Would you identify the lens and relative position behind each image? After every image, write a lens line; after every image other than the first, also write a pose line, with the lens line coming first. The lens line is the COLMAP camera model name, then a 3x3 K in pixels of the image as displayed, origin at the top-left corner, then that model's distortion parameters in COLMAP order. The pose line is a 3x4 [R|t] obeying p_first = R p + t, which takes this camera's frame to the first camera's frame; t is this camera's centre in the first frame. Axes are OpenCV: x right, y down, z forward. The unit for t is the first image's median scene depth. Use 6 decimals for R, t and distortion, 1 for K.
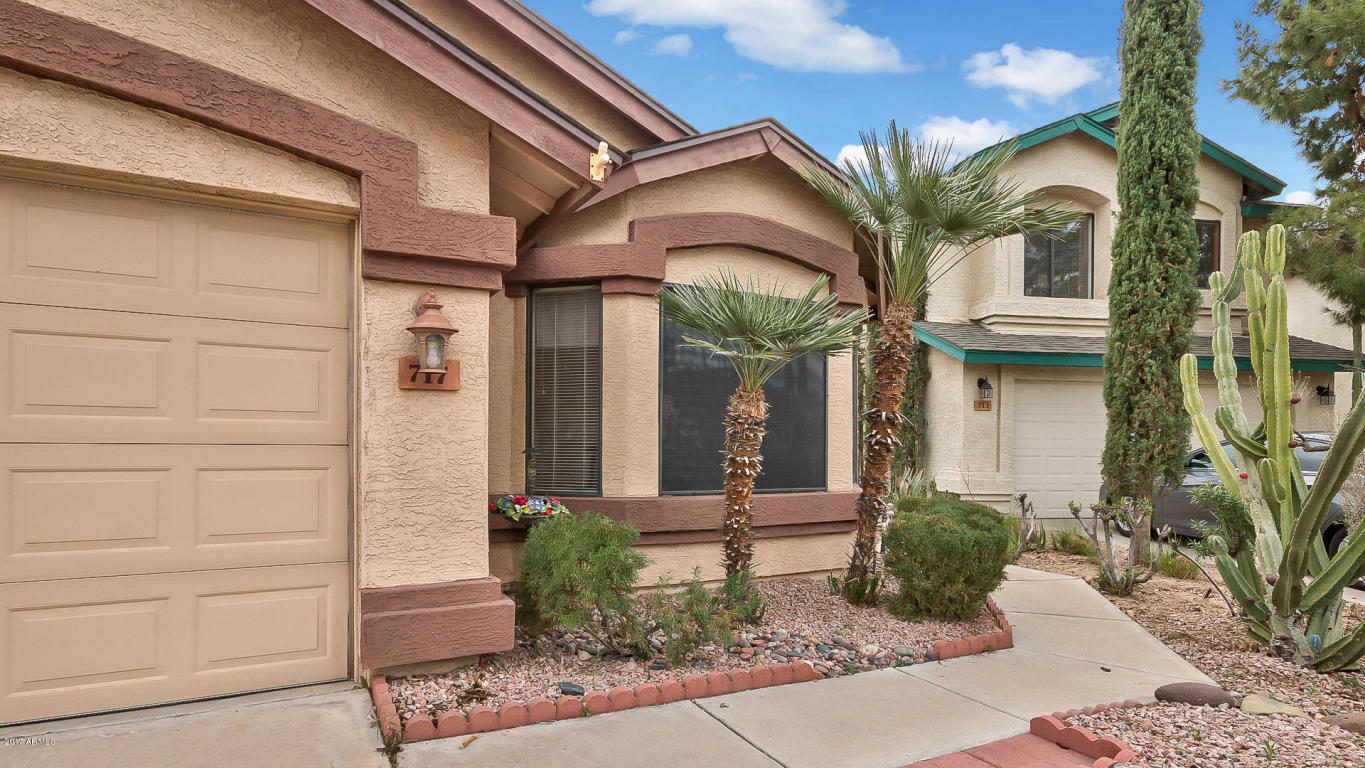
lens RADIAL K [[725.3, 0, 661.6], [0, 725.3, 444.3], [0, 0, 1]] dist [0.003944, -0.000794]
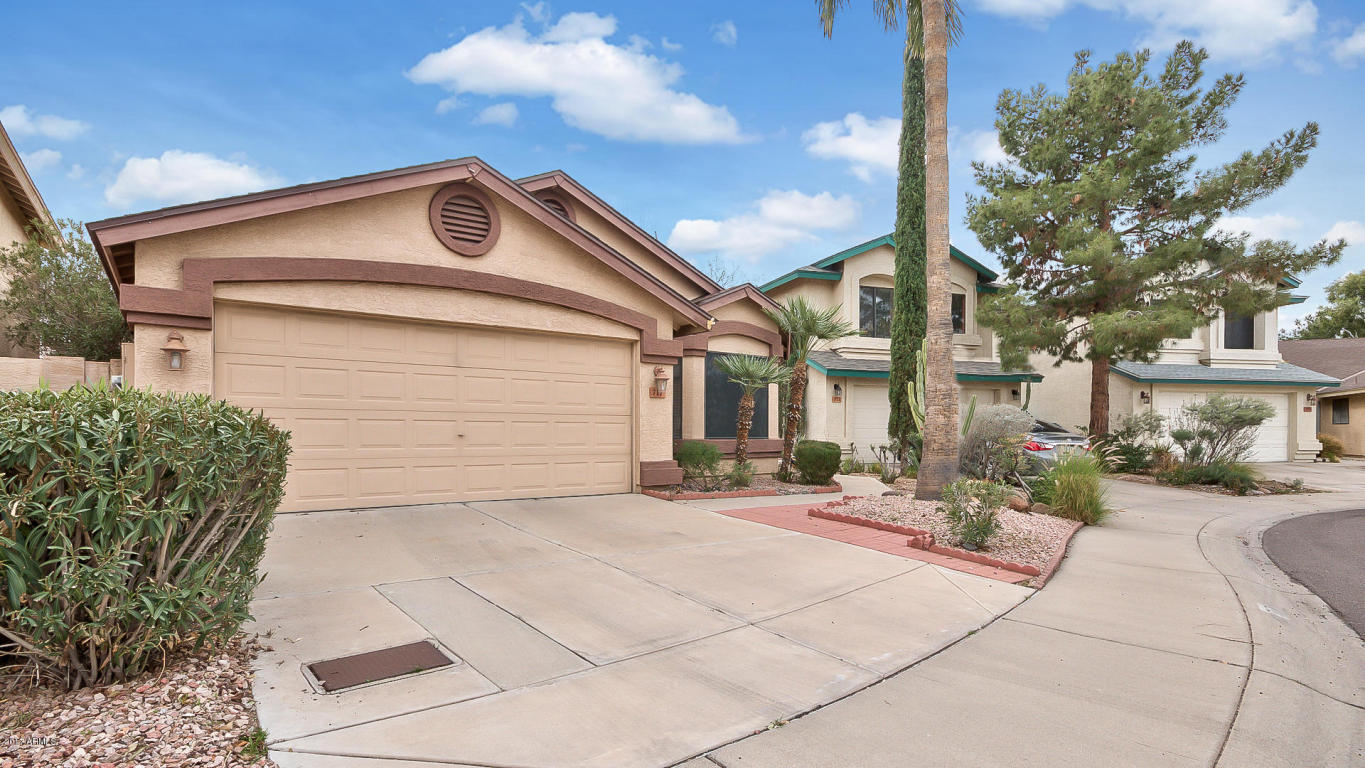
lens RADIAL K [[670.4, 0, 665.7], [0, 670.4, 426.8], [0, 0, 1]] dist [0.005199, -0.000262]
pose [[0.988078, -0.001586, 0.153948, -0.473267], [0.001970, 0.999995, -0.002342, 0.035430], [-0.153944, 0.002618, 0.988076, -1.178124]]
